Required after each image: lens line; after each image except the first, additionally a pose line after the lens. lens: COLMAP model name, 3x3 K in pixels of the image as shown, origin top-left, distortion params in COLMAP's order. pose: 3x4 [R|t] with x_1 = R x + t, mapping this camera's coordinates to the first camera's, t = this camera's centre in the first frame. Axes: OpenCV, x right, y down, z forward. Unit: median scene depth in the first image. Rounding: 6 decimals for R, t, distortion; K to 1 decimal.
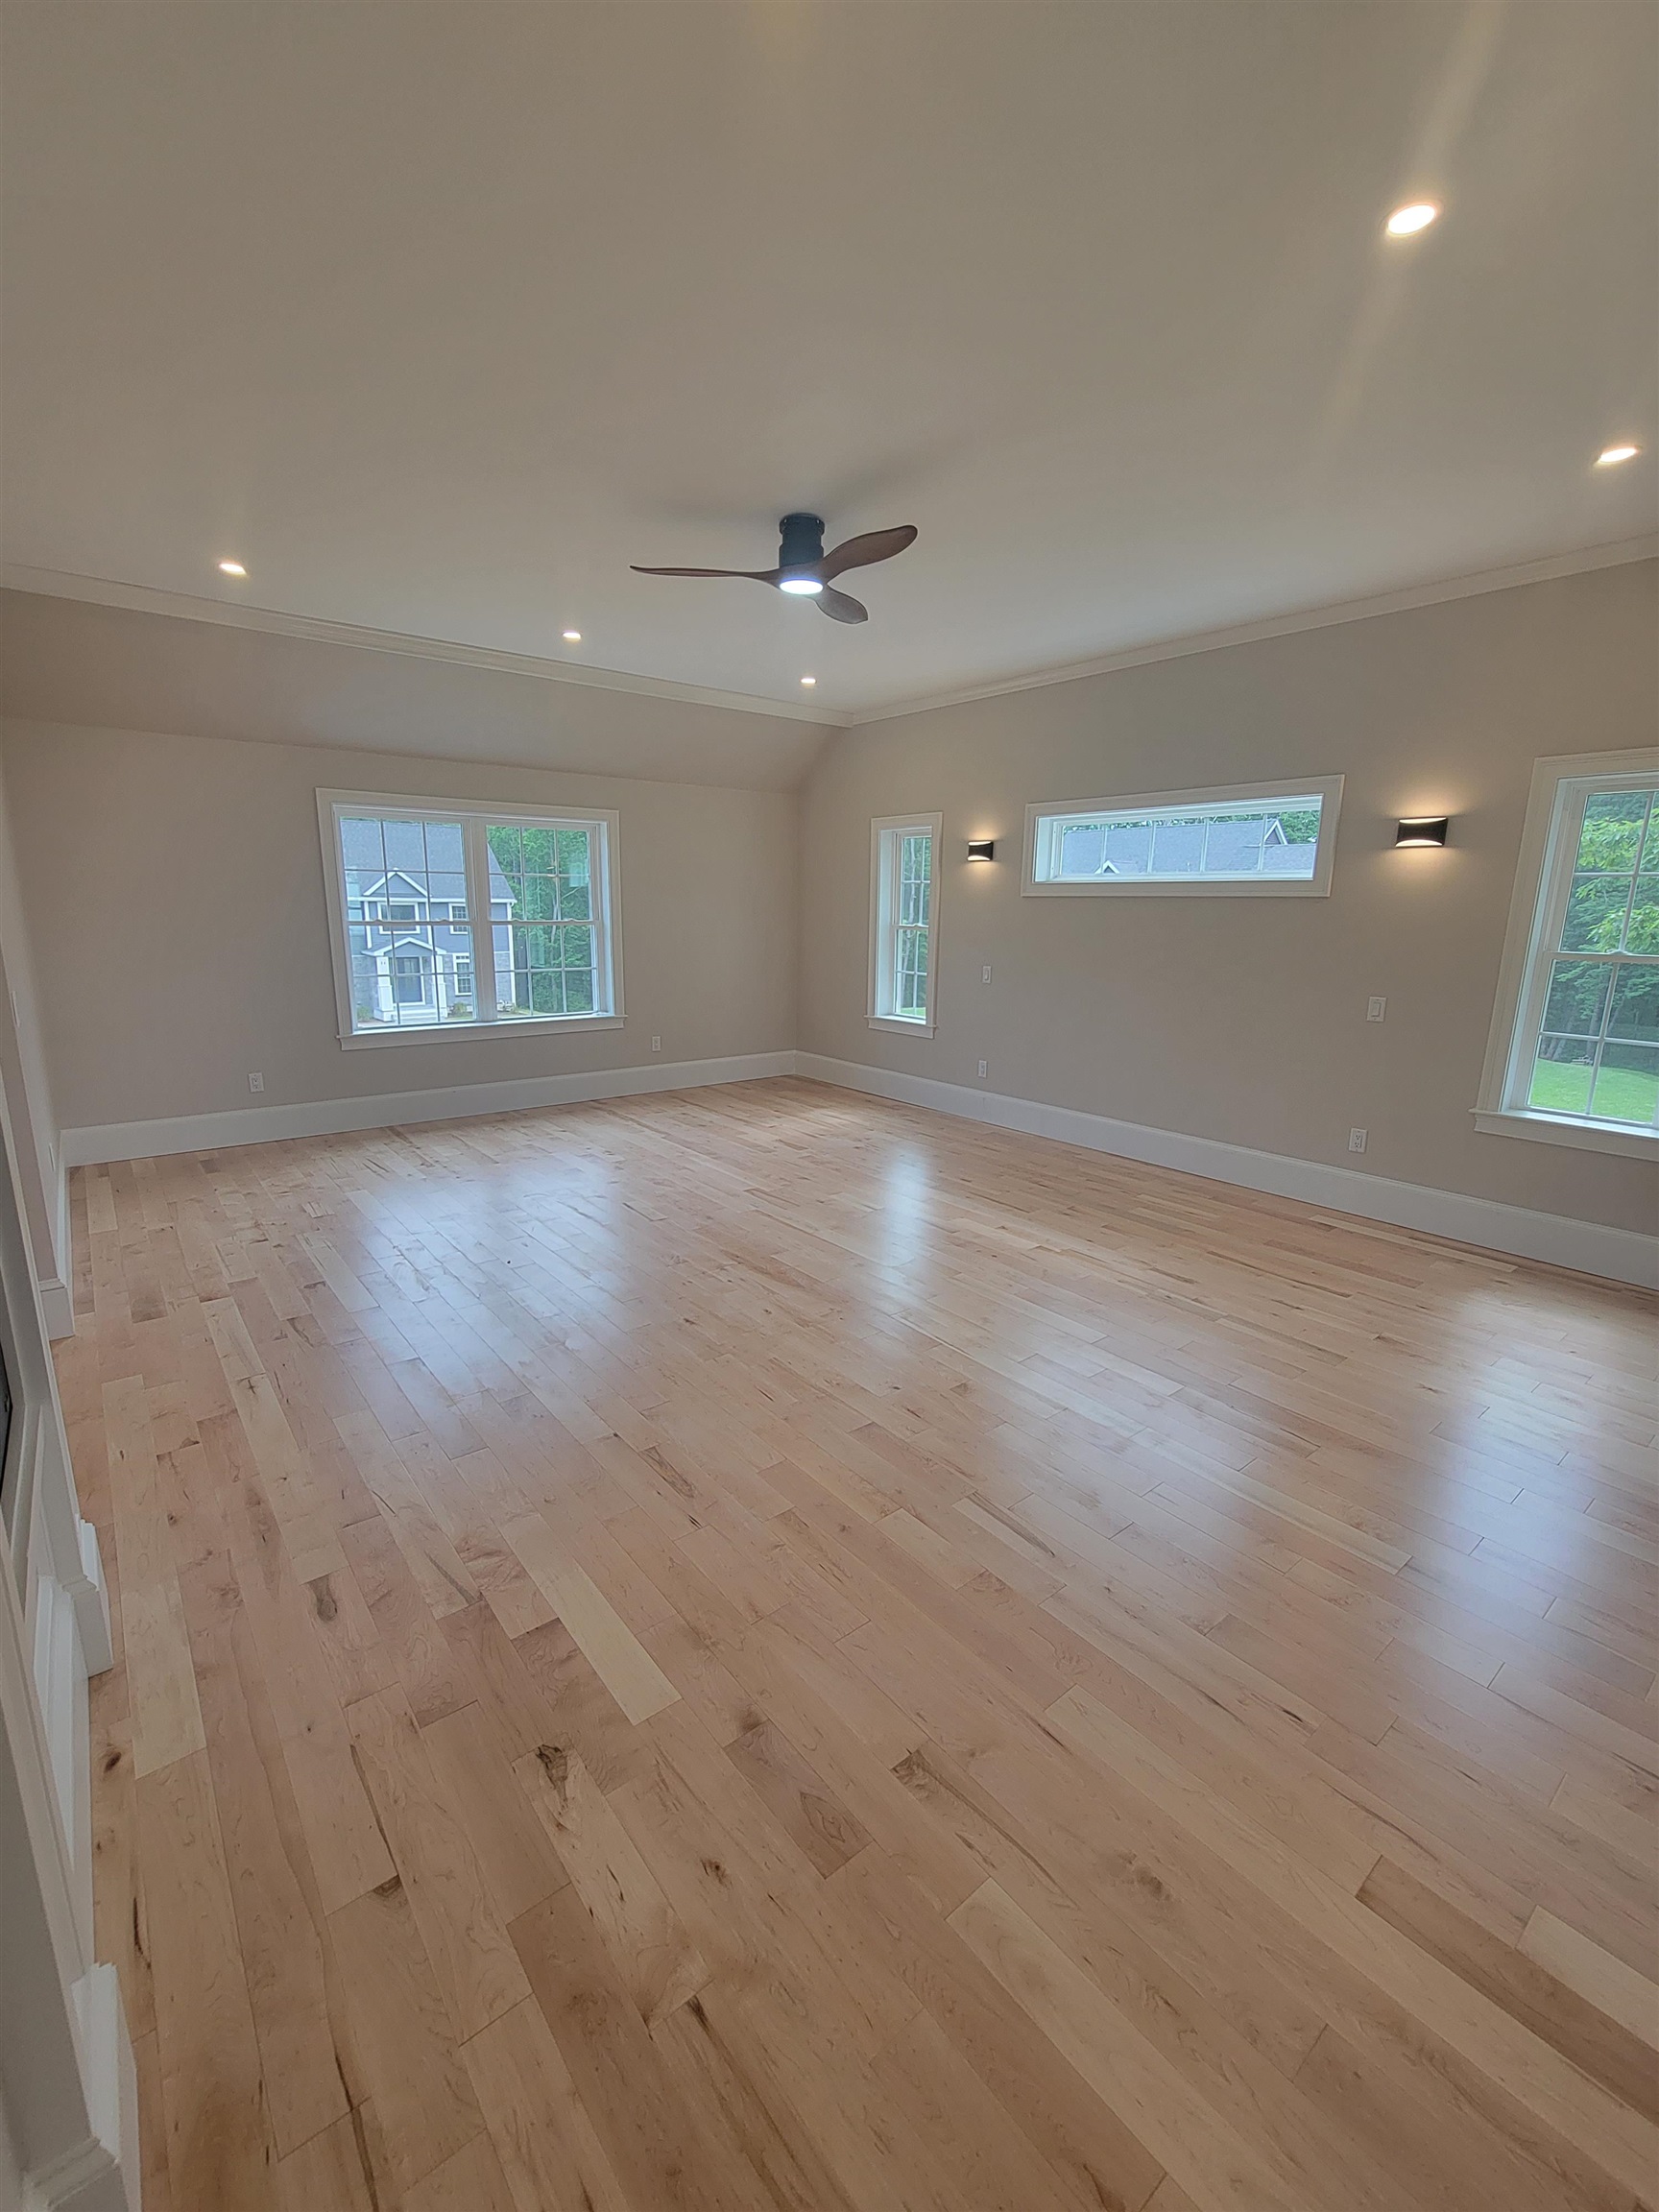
lens RADIAL K [[930.3, 0, 809.9], [0, 930.3, 1108.0], [0, 0, 1]] dist [-0.005135, -0.000029]
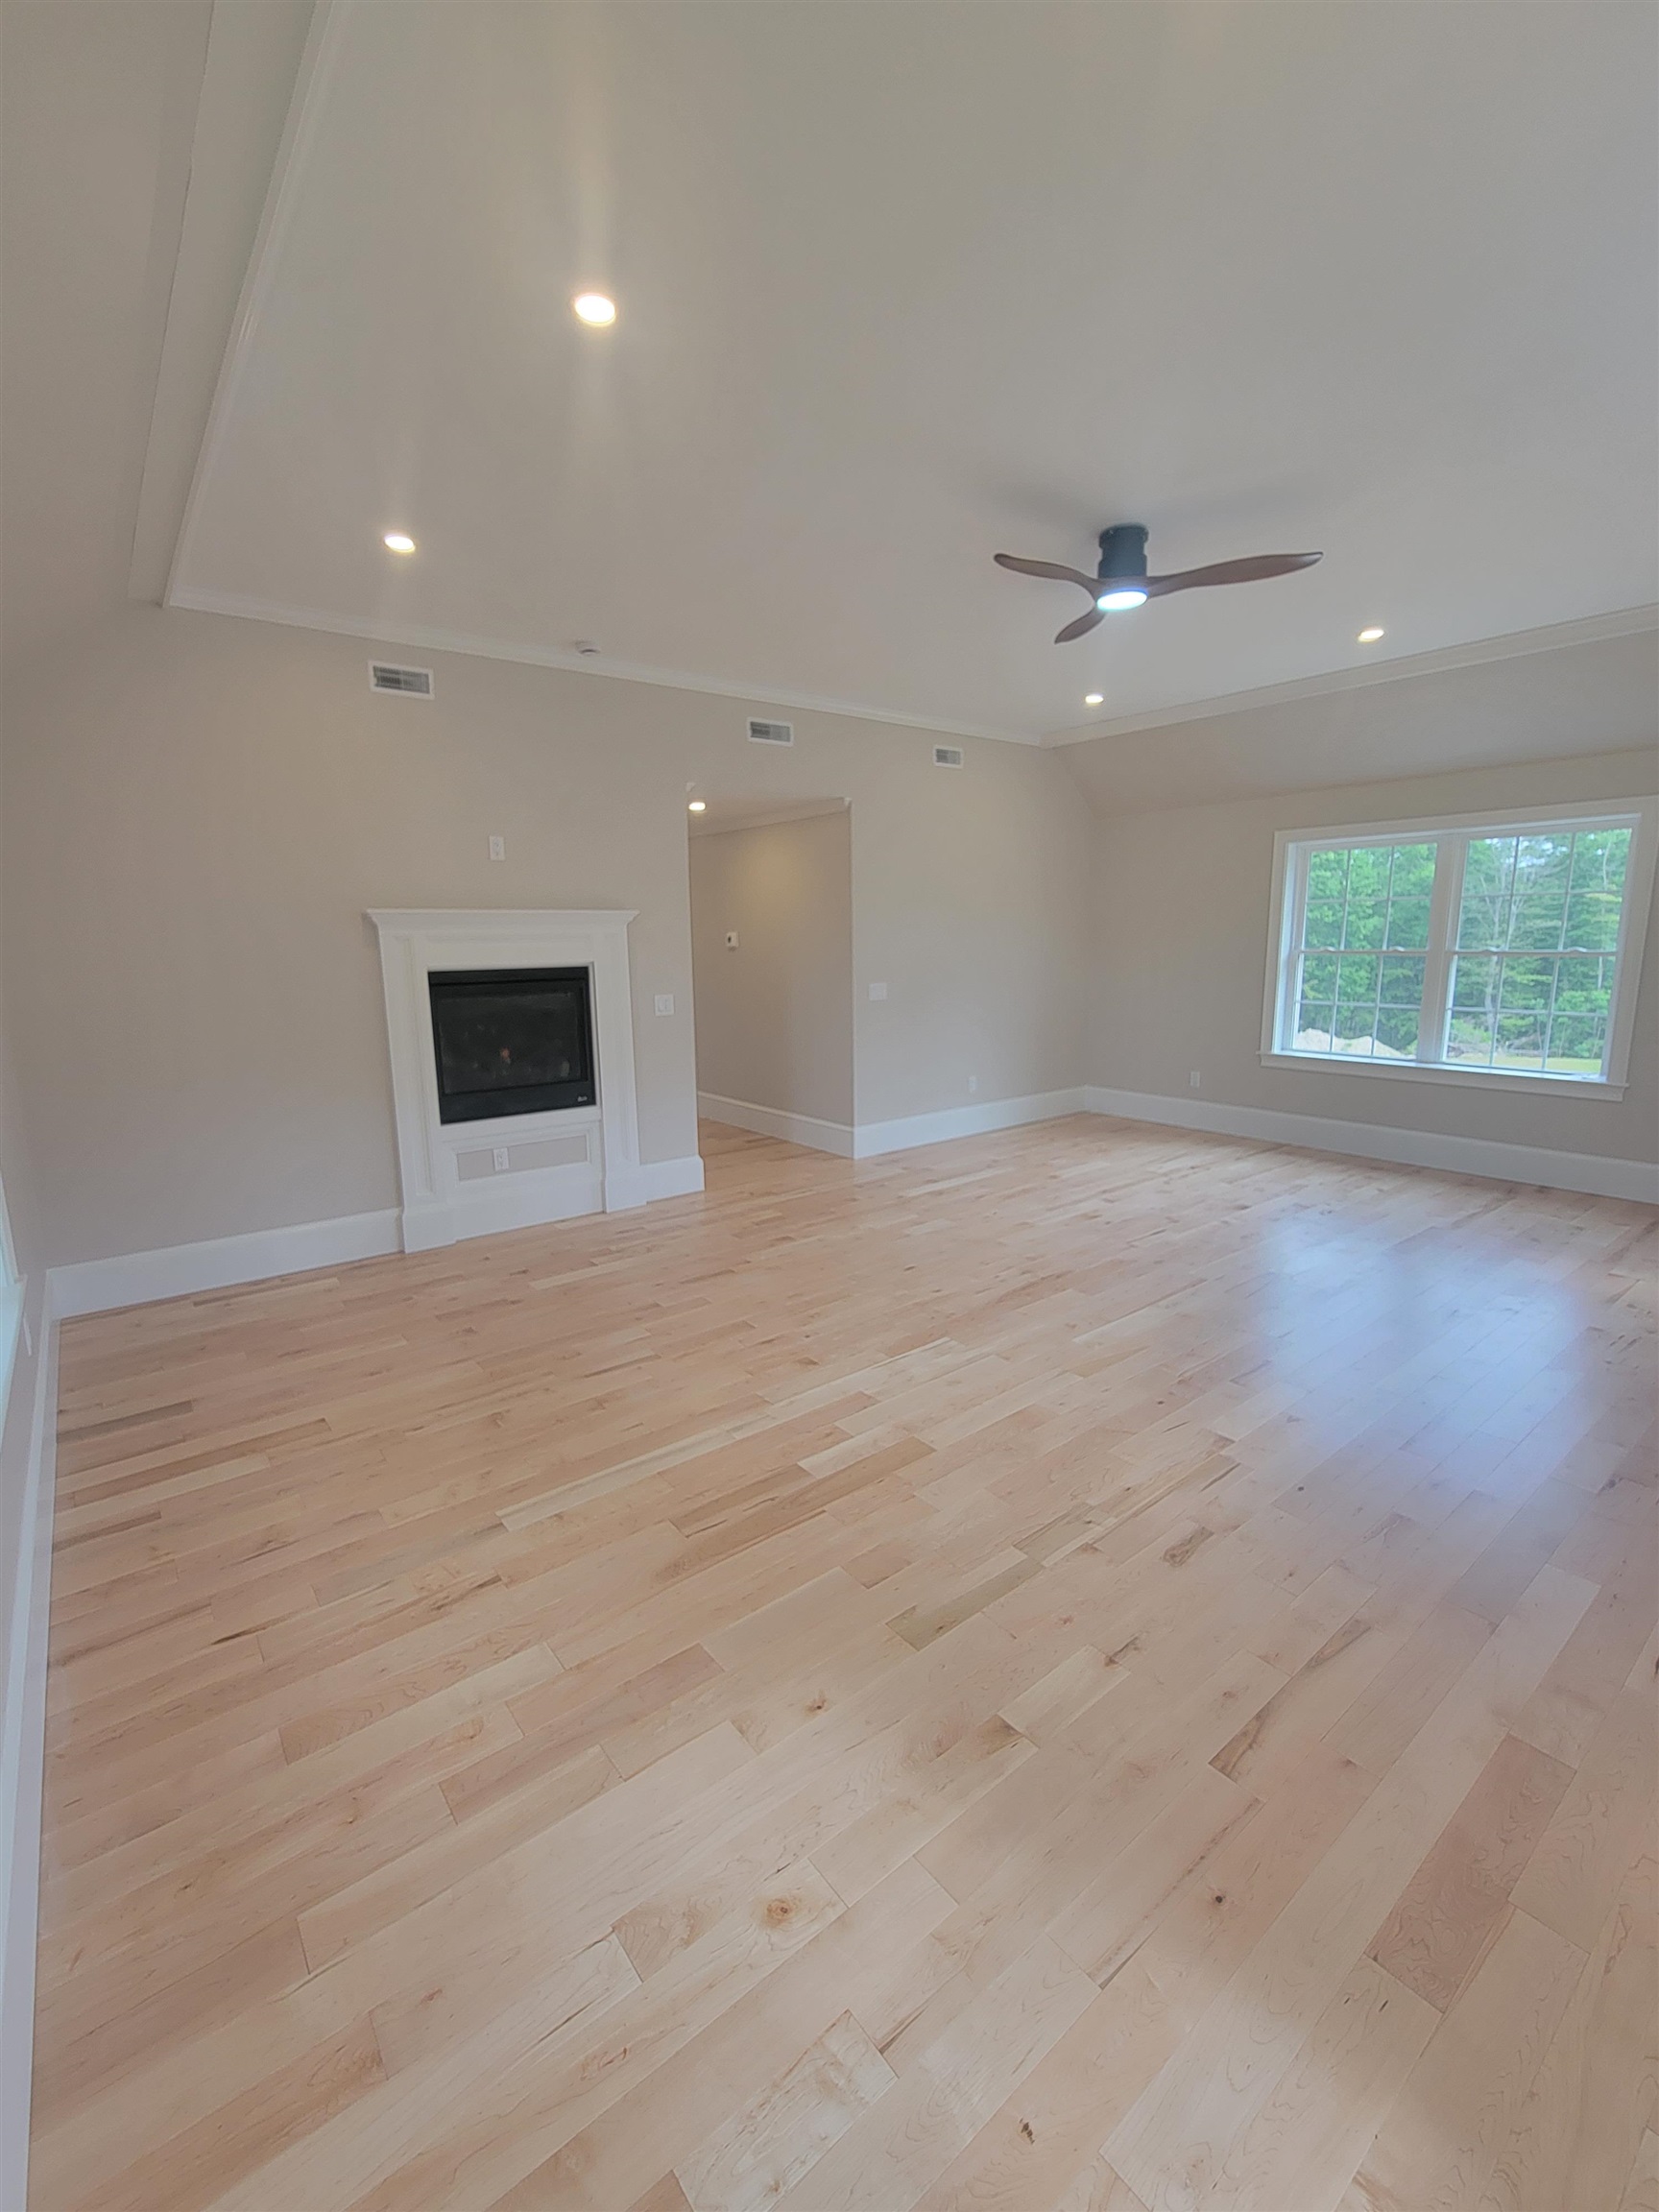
lens RADIAL K [[930.3, 0, 809.9], [0, 930.3, 1108.0], [0, 0, 1]] dist [-0.005135, -0.000029]
pose [[-0.008169, 0.168892, -0.985601, 0.774191], [-0.199076, 0.965629, 0.167120, -0.116946], [0.979950, 0.197574, 0.025735, 0.577755]]
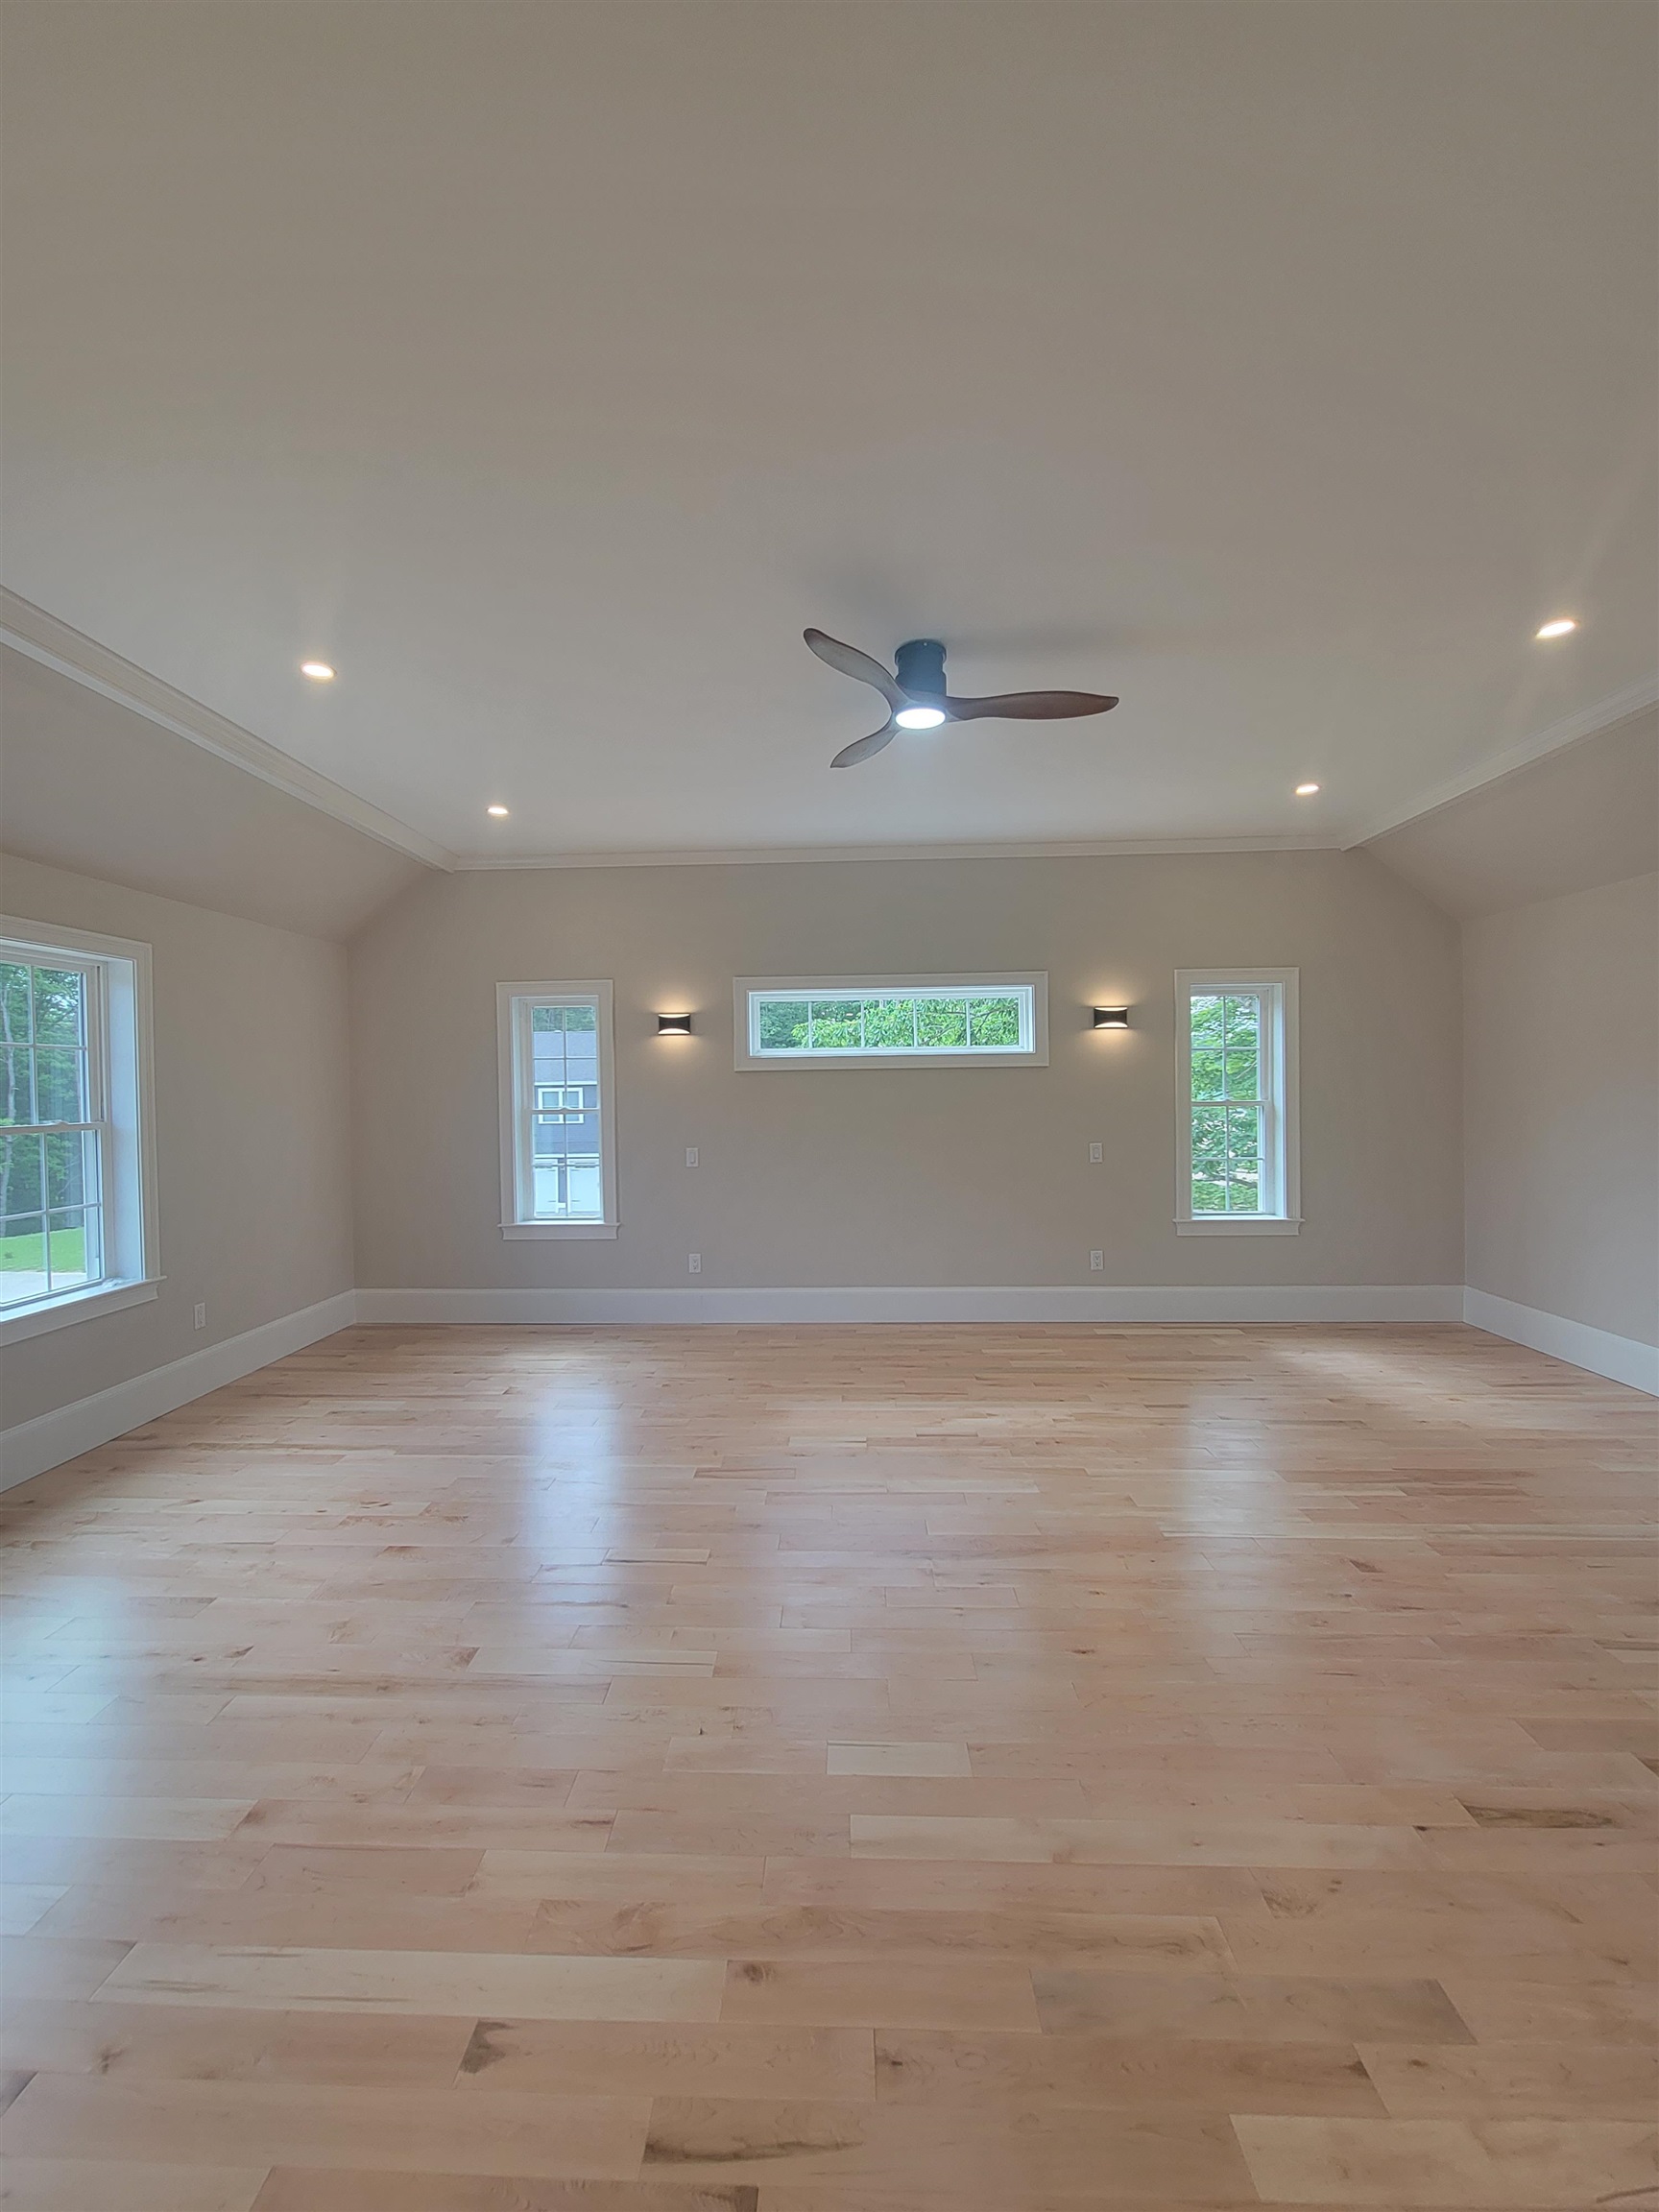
lens RADIAL K [[930.3, 0, 809.9], [0, 930.3, 1108.0], [0, 0, 1]] dist [-0.005135, -0.000029]
pose [[0.653402, -0.040414, 0.755932, -0.567259], [0.186015, 0.976529, -0.108578, -0.097692], [-0.733801, 0.211560, 0.645584, 0.446773]]
